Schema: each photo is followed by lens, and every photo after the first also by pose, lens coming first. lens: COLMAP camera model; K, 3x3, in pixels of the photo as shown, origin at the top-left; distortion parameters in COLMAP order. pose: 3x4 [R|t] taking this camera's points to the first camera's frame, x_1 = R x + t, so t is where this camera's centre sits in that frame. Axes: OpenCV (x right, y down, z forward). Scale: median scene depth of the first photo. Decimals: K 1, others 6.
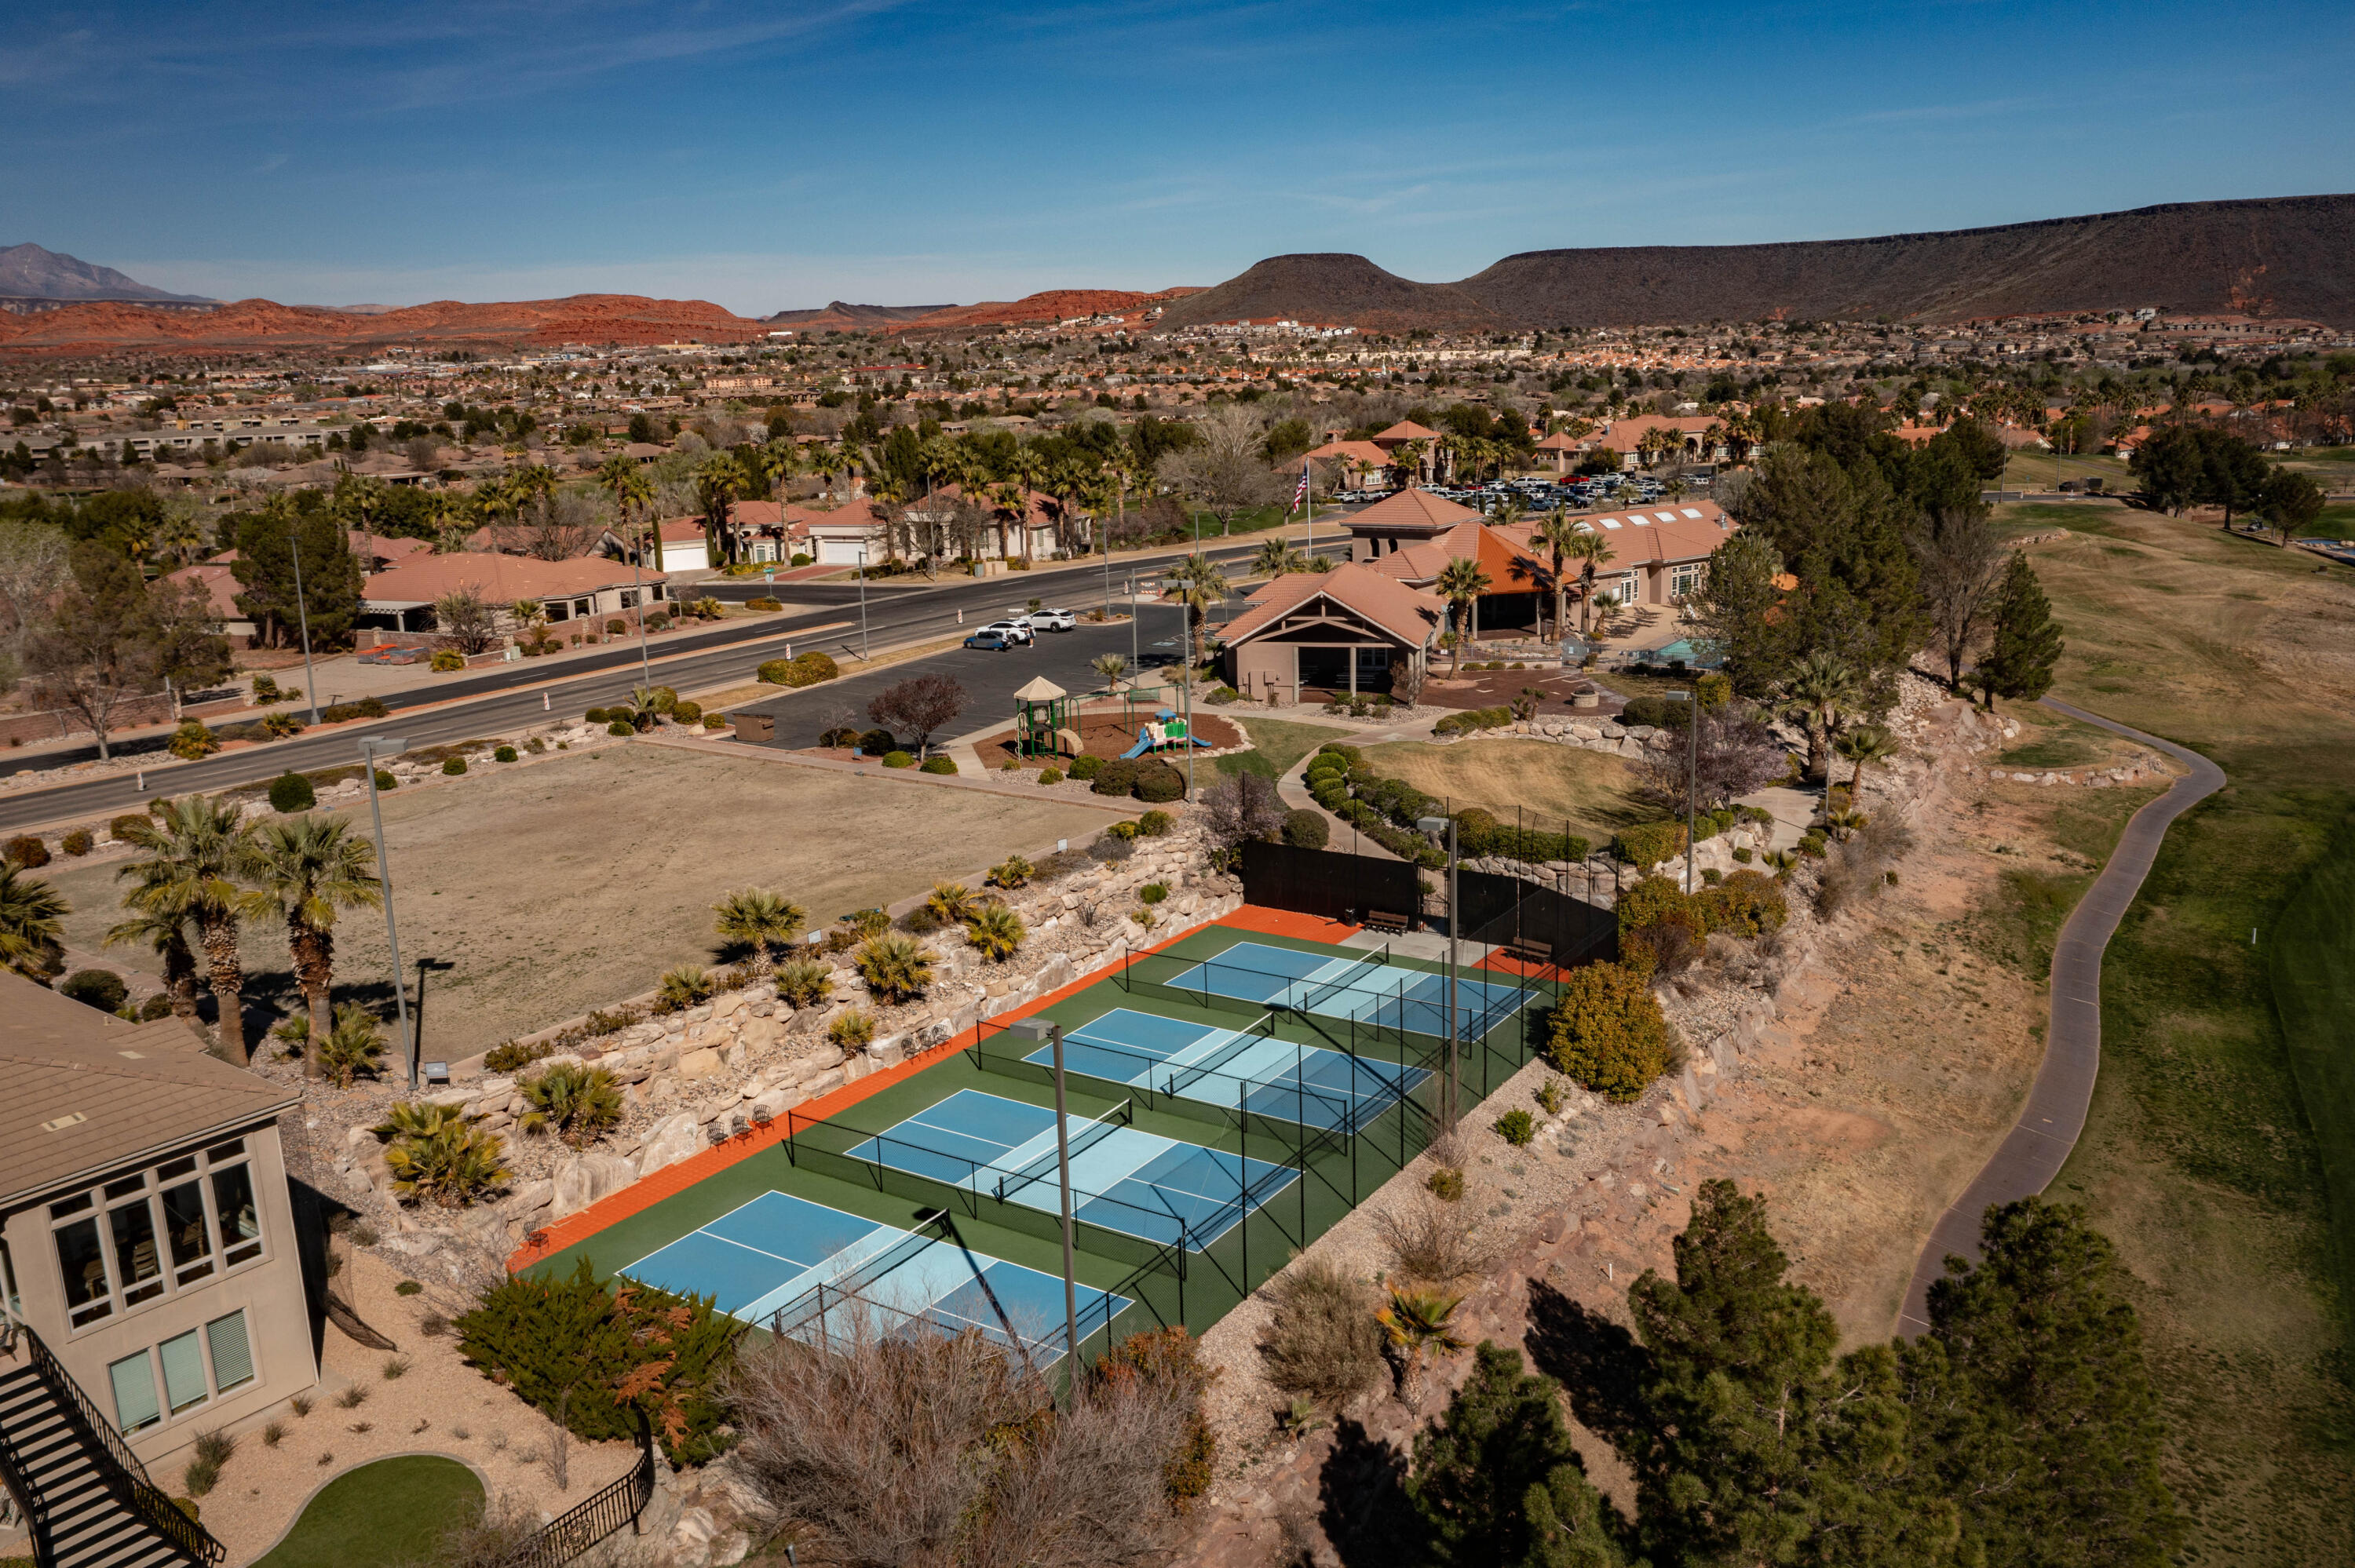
lens RADIAL K [[1839.8, 0, 1182.3], [0, 1839.8, 785.4], [0, 0, 1]] dist [-0.010878, 0.011456]
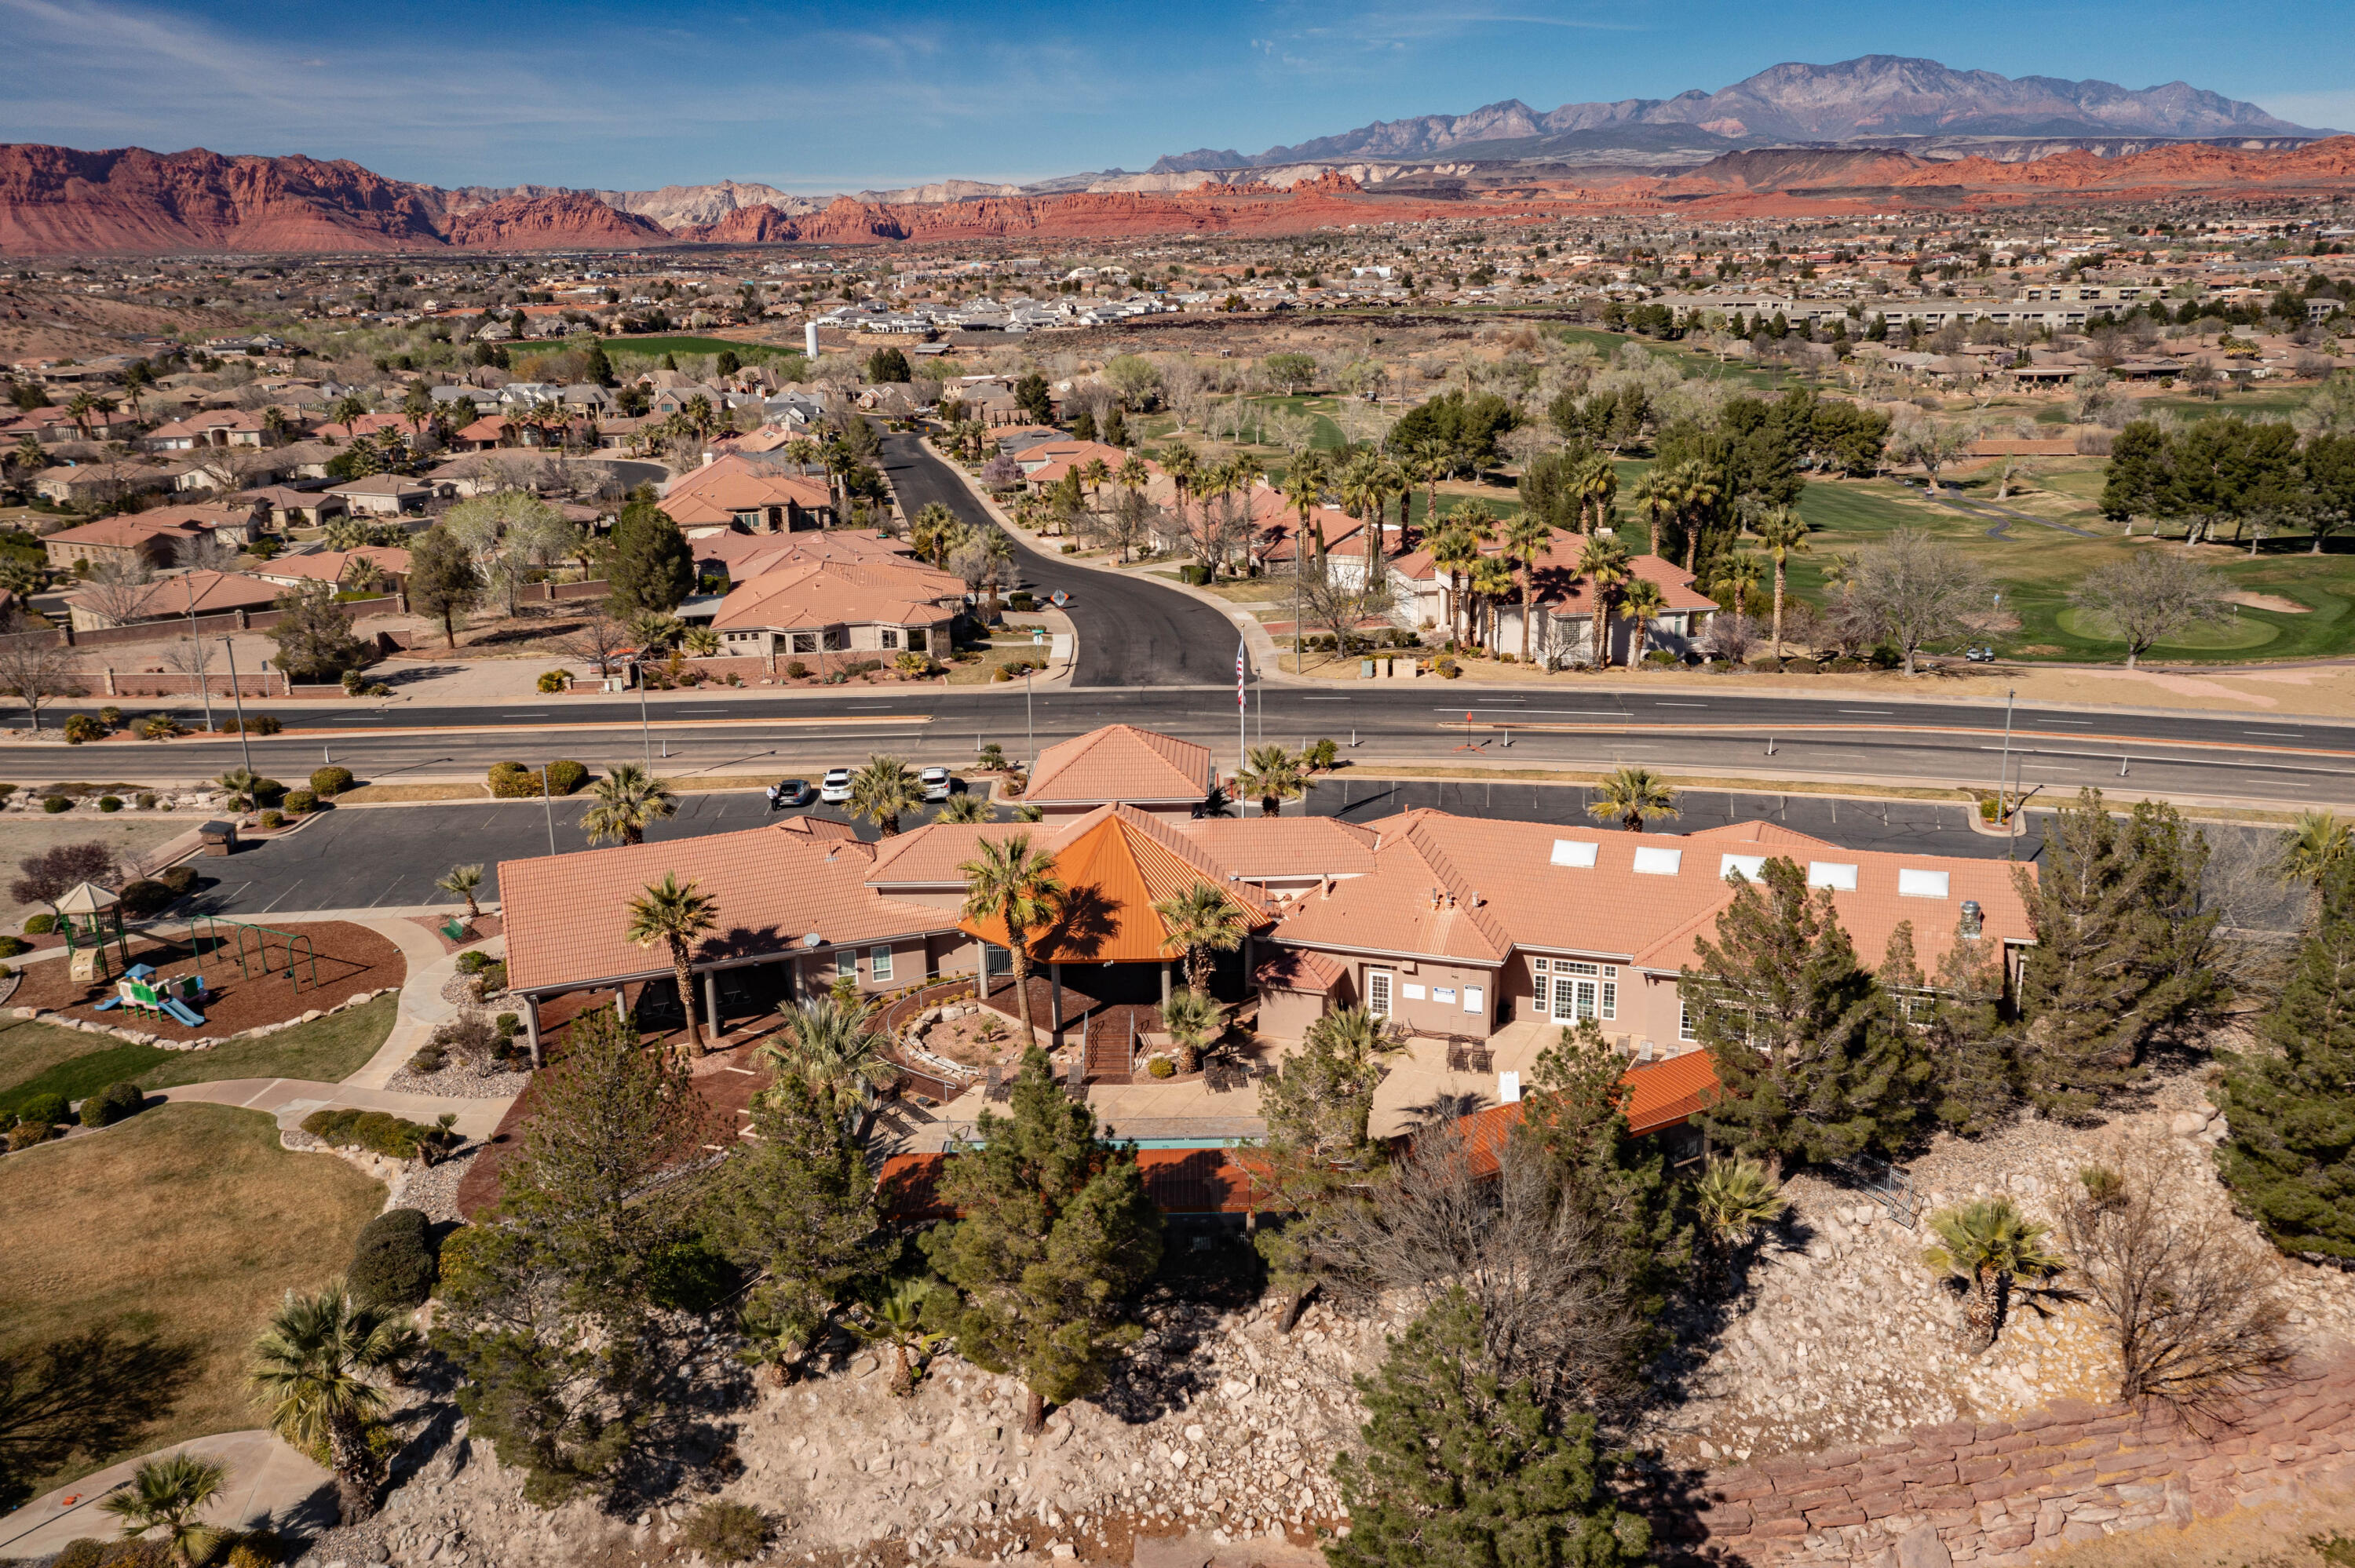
lens RADIAL K [[1839.8, 0, 1173.0], [0, 1839.8, 777.2], [0, 0, 1]] dist [-0.010878, 0.011456]
pose [[0.522870, 0.248756, -0.815308, 0.701054], [-0.184428, 0.966830, 0.176709, -0.282377], [0.832222, 0.057970, 0.551404, 0.759907]]
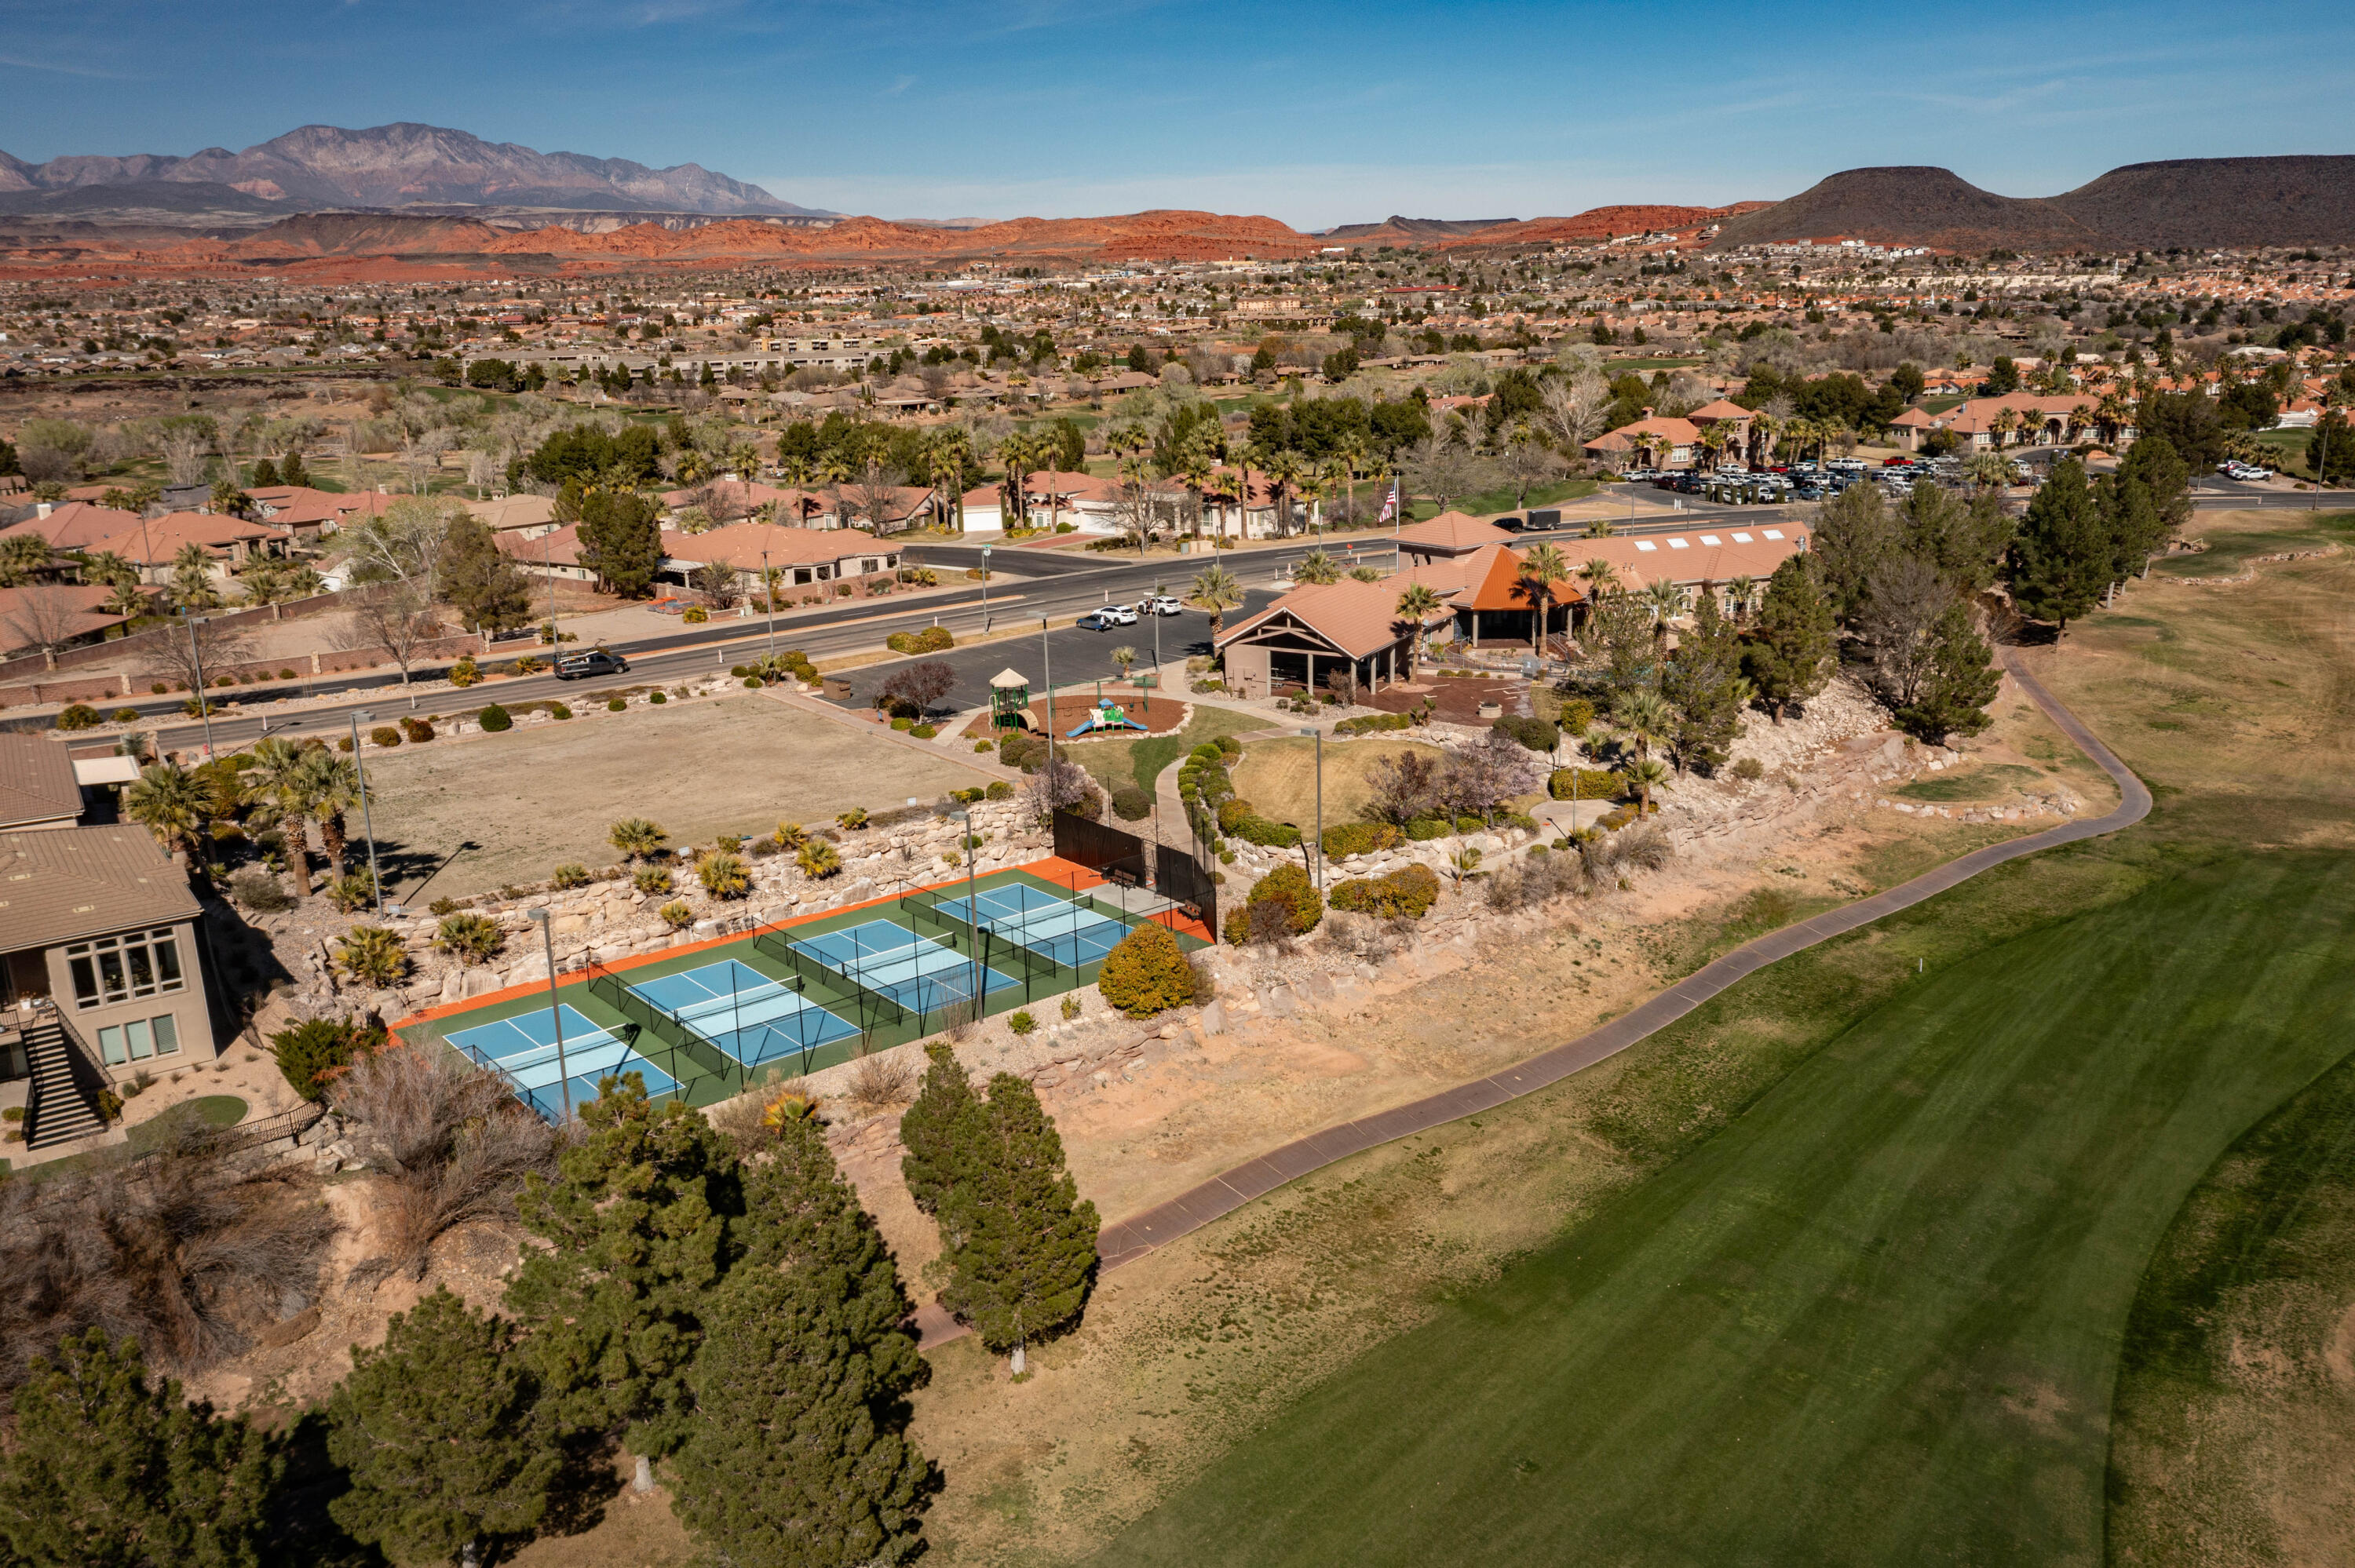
lens RADIAL K [[1839.8, 0, 1173.8], [0, 1839.8, 786.5], [0, 0, 1]] dist [-0.010878, 0.011456]
pose [[0.955459, 0.083679, -0.283011, 0.331145], [-0.070766, 0.995944, 0.055563, -0.045197], [0.286513, -0.033060, 0.957506, -0.179821]]
